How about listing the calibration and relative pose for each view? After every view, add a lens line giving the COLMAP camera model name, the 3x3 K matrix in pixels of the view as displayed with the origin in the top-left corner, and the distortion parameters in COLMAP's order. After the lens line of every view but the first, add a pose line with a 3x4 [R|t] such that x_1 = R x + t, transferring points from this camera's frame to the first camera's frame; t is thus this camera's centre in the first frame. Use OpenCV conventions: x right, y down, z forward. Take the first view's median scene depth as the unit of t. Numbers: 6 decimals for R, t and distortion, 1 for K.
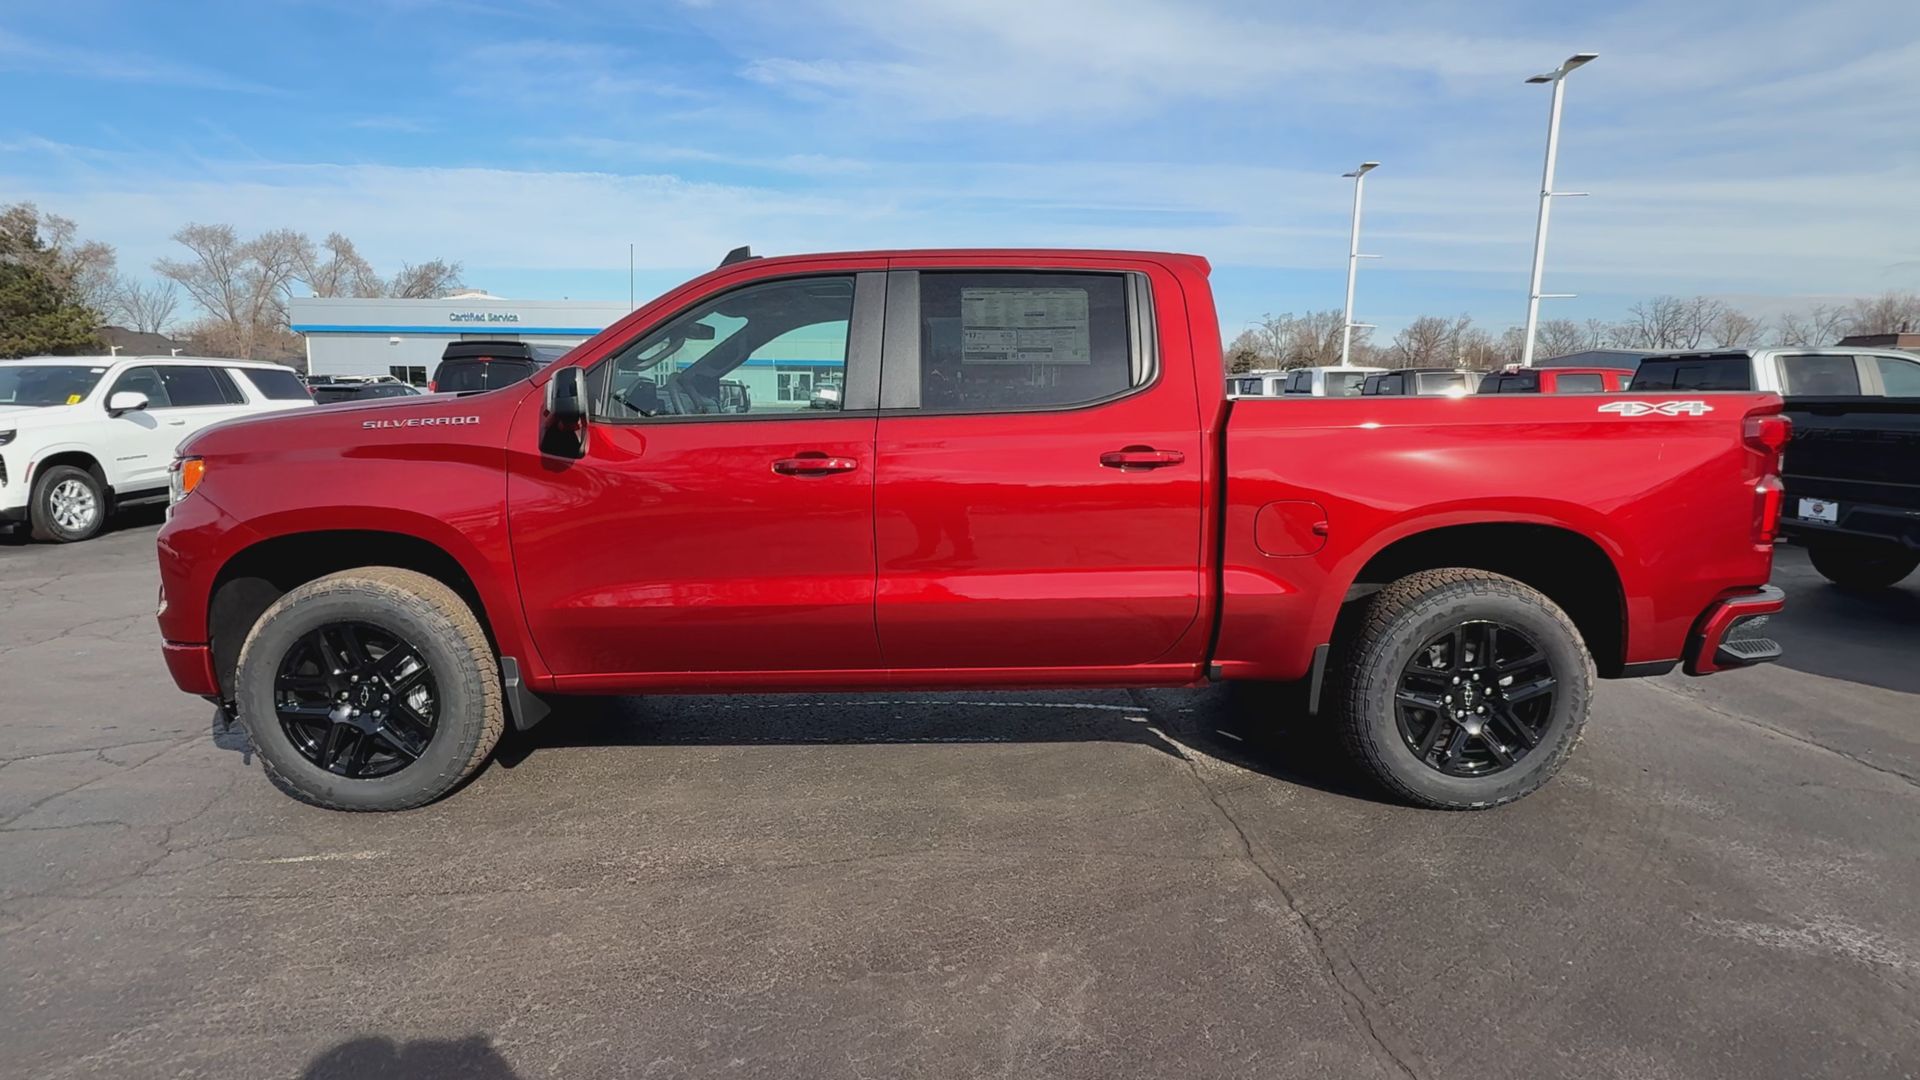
lens RADIAL K [[1081.5, 0, 921.1], [0, 1081.5, 625.3], [0, 0, 1]] dist [0.001823, 0.000274]
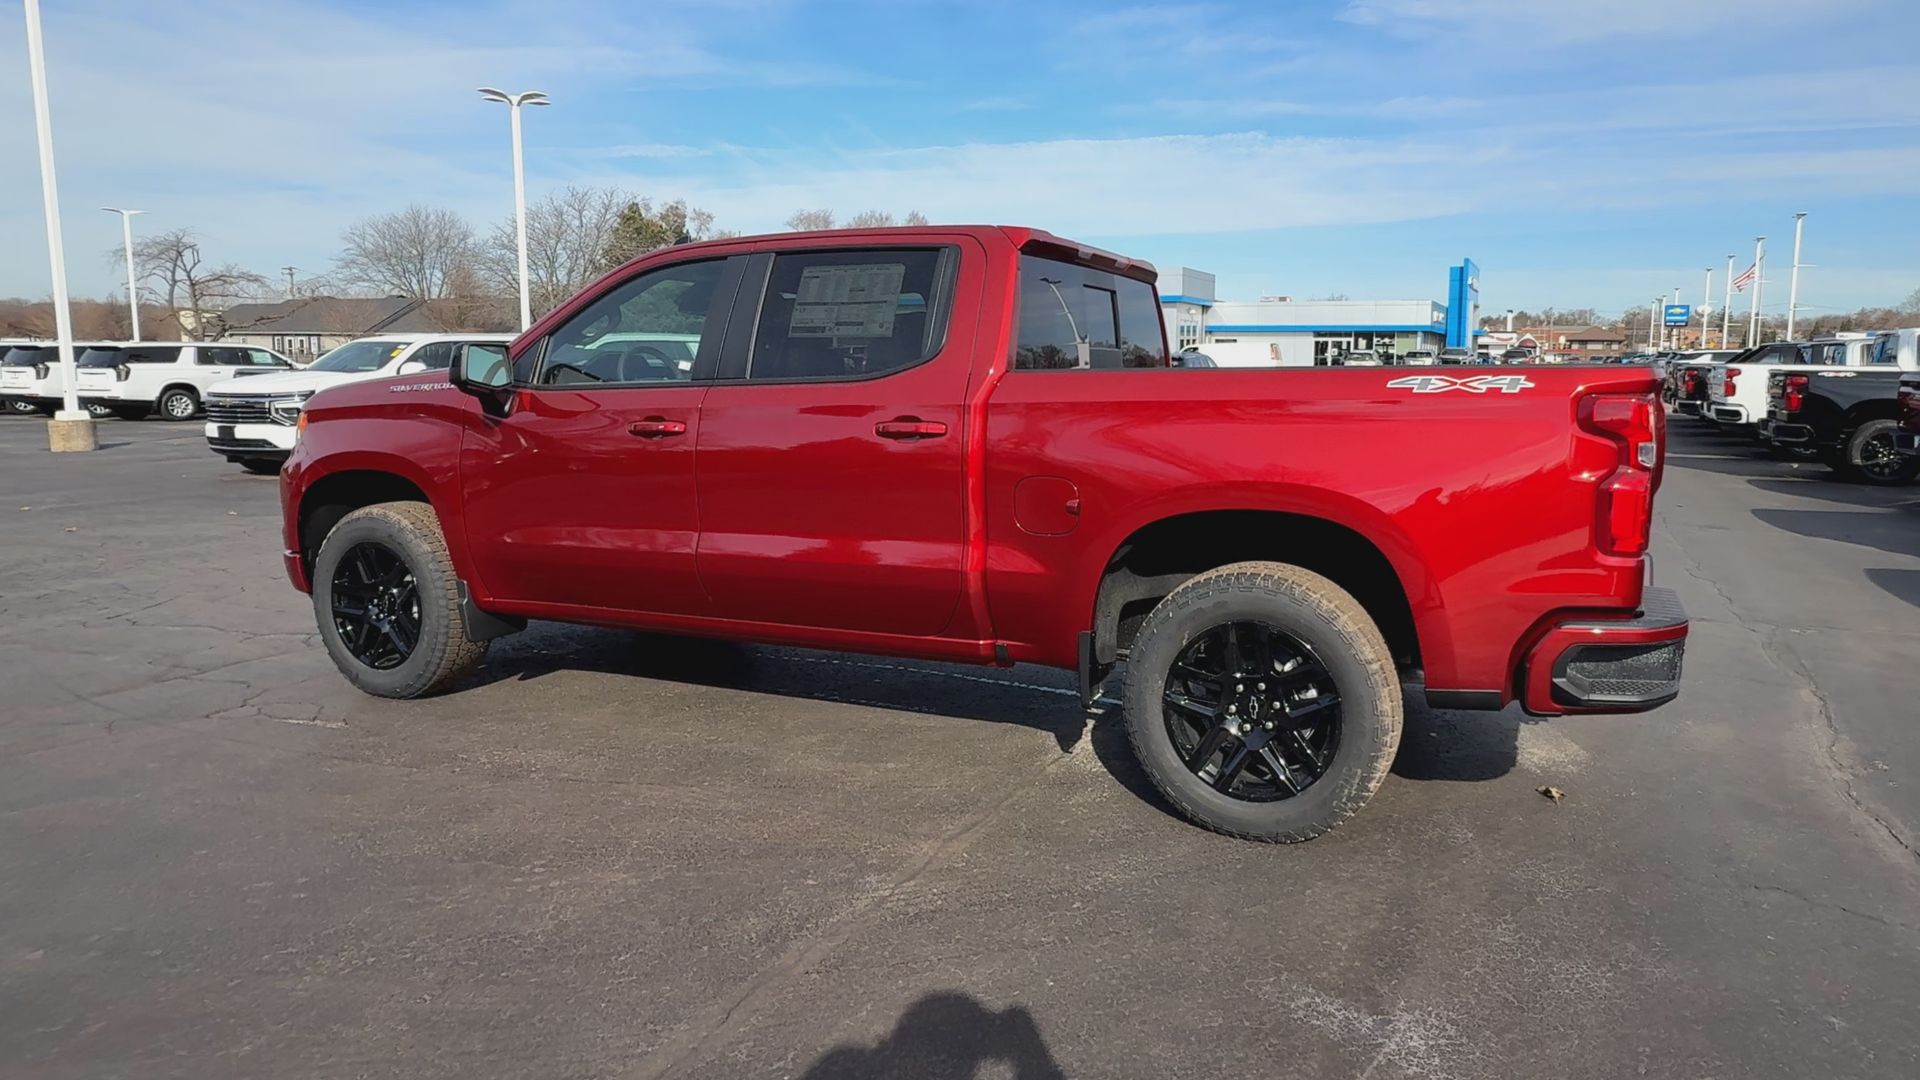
lens RADIAL K [[1189.4, 0, 1006.7], [0, 1189.4, 543.8], [0, 0, 1]] dist [0.003777, -0.001538]
pose [[0.910491, 0.062768, -0.408737, 0.205510], [-0.086998, 0.995367, -0.040940, -0.002832], [0.404274, 0.072835, 0.911733, 0.009149]]
